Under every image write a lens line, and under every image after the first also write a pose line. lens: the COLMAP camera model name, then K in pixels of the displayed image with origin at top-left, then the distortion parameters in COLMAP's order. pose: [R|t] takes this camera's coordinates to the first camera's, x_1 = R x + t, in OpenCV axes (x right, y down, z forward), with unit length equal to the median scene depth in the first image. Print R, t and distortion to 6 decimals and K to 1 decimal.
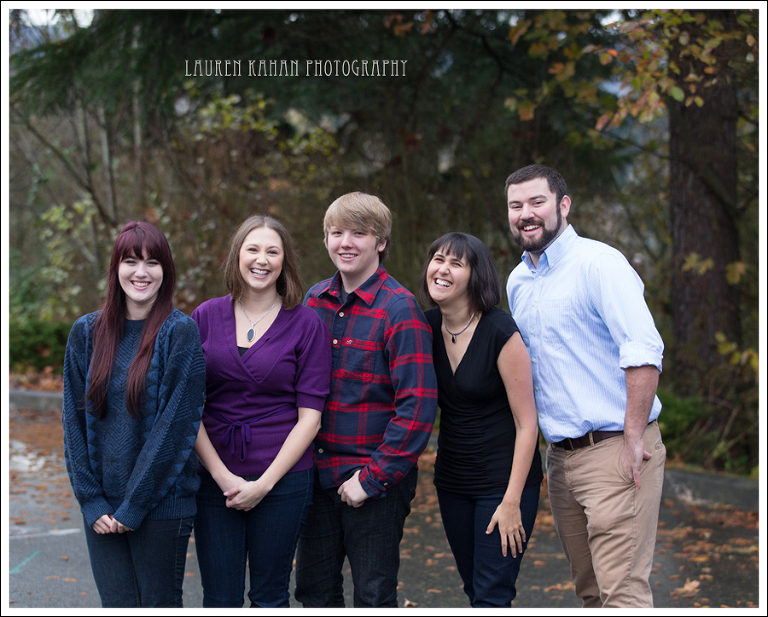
lens RADIAL K [[2015.3, 0, 388.5], [0, 2015.3, 314.8], [0, 0, 1]] dist [0.532638, 0.000000]
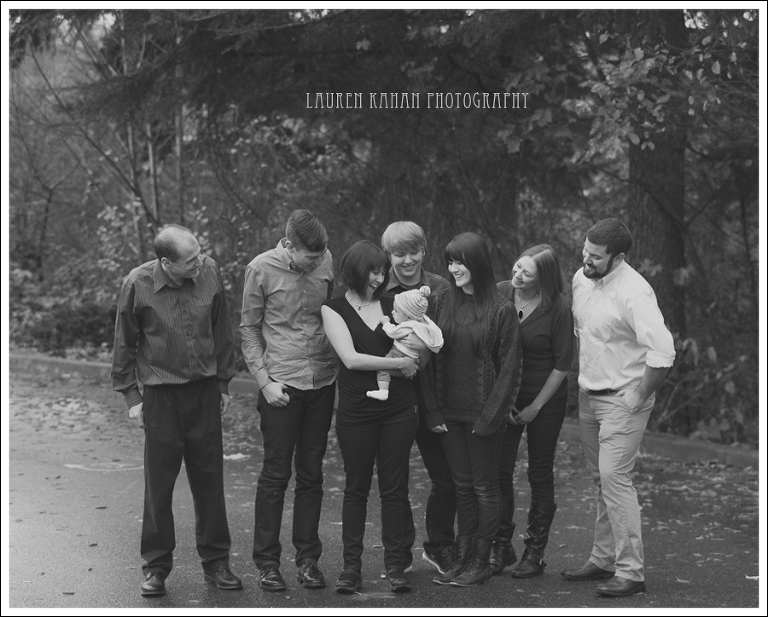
lens RADIAL K [[1956.4, 0, 387.2], [0, 1956.4, 309.5], [0, 0, 1]] dist [0.667736, 0.000000]
pose [[0.999675, 0.020760, 0.014816, -0.022452], [-0.020785, 0.999783, 0.001548, 0.001322], [-0.014780, -0.001855, 0.999889, -0.178395]]
